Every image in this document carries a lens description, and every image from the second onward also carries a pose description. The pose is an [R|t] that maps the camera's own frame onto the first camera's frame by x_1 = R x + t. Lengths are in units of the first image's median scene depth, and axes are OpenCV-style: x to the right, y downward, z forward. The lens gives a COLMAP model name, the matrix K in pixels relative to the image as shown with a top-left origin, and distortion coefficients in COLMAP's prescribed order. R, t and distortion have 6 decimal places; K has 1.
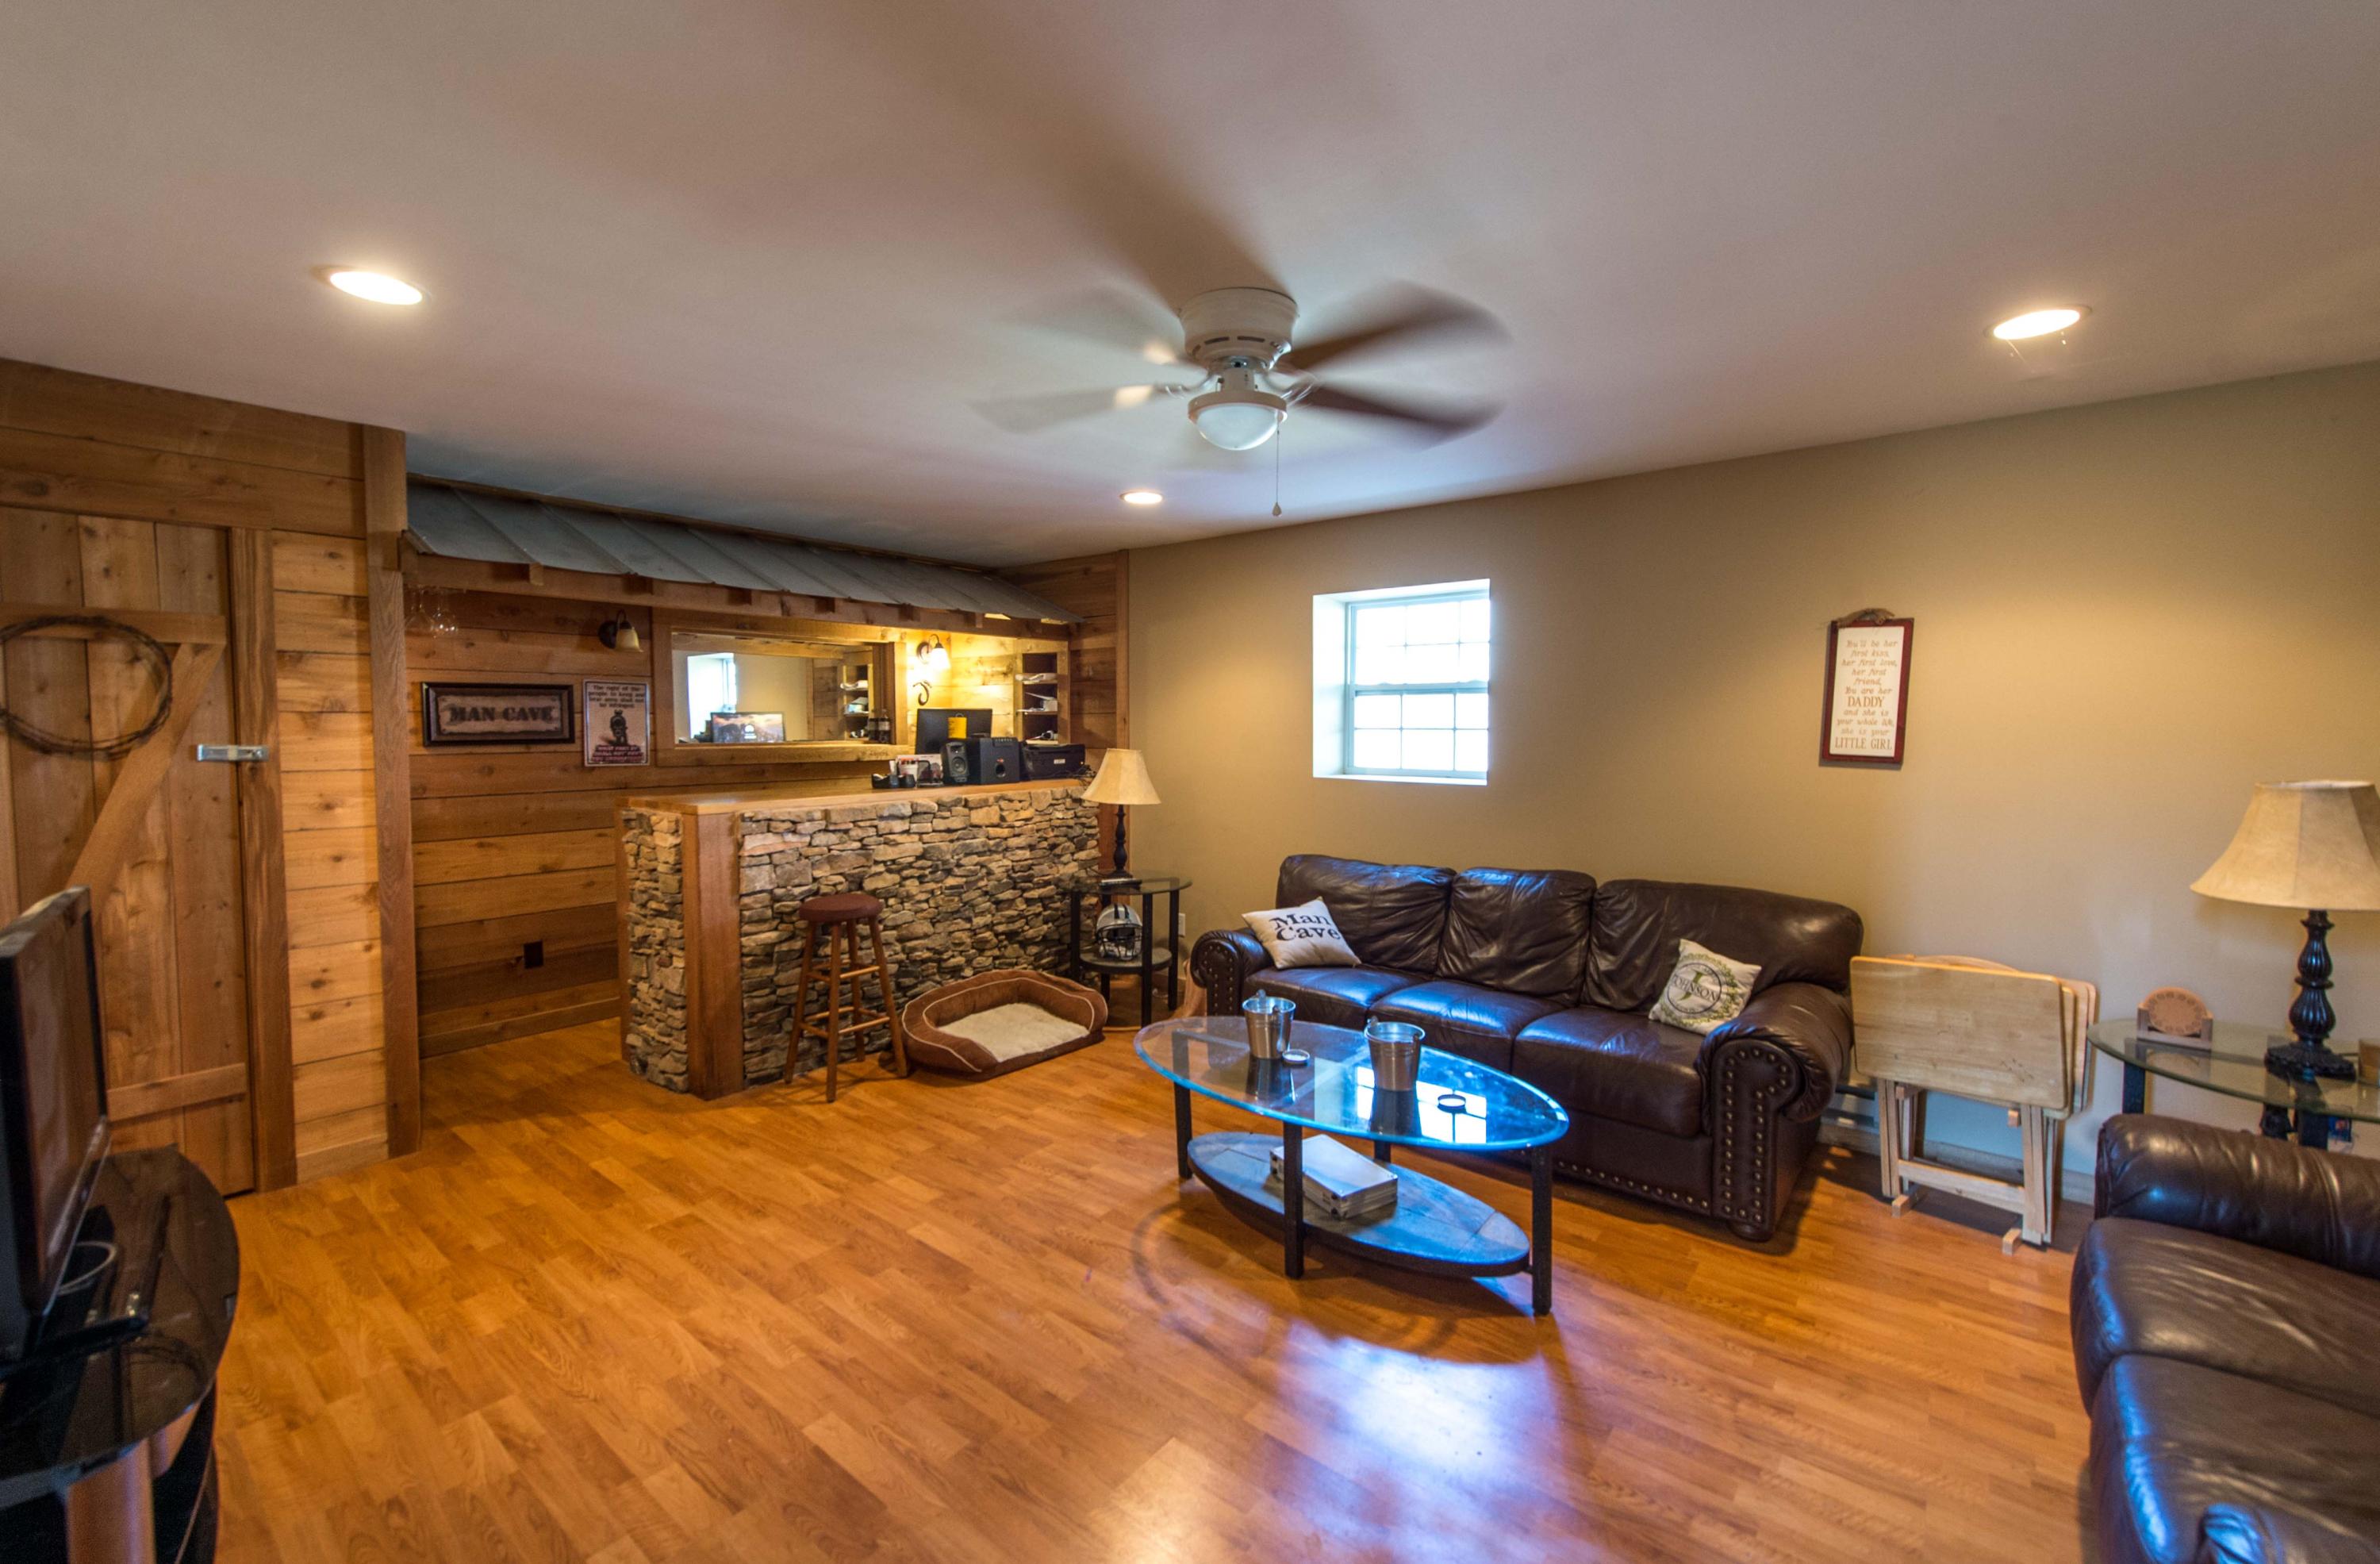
lens RADIAL K [[966.5, 0, 1173.2], [0, 966.5, 773.1], [0, 0, 1]] dist [0.010527, -0.000733]
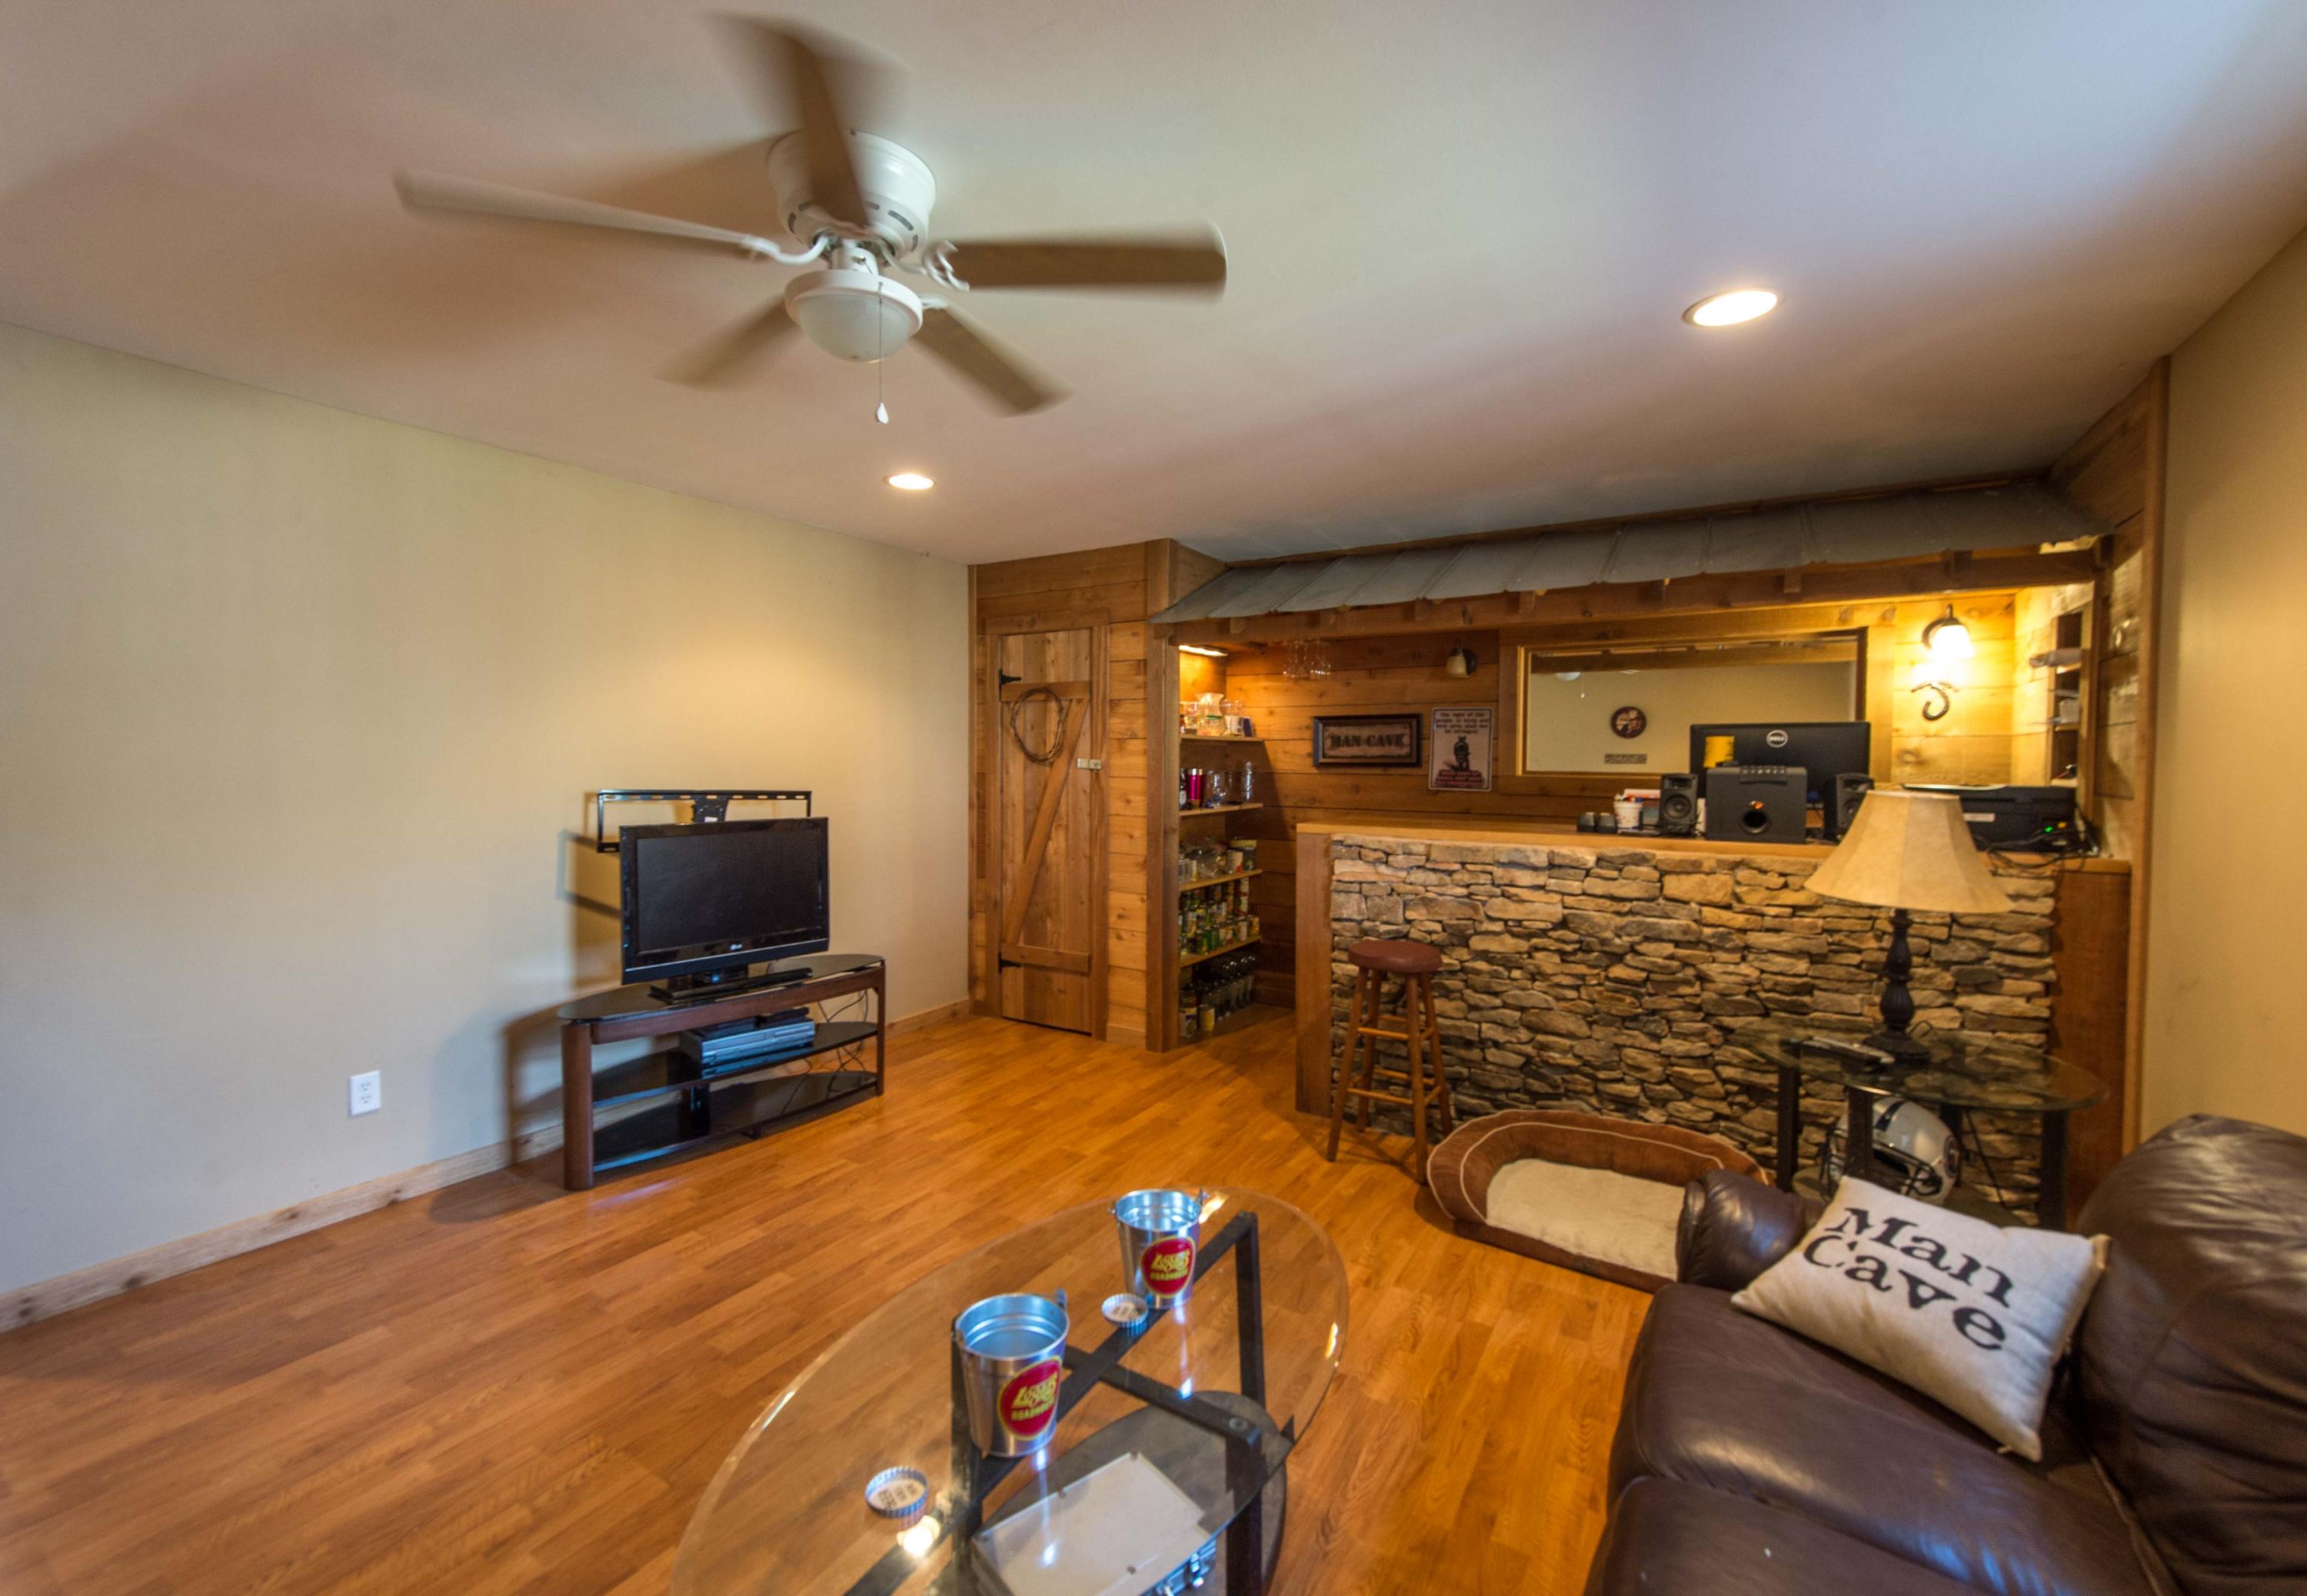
lens RADIAL K [[975.8, 0, 1146.2], [0, 975.8, 794.7], [0, 0, 1]] dist [0.014102, -0.000491]
pose [[0.107424, 0.038963, -0.993449, 0.461027], [-0.058652, 0.997740, 0.032789, -0.019544], [0.992482, 0.054745, 0.109467, 0.623700]]
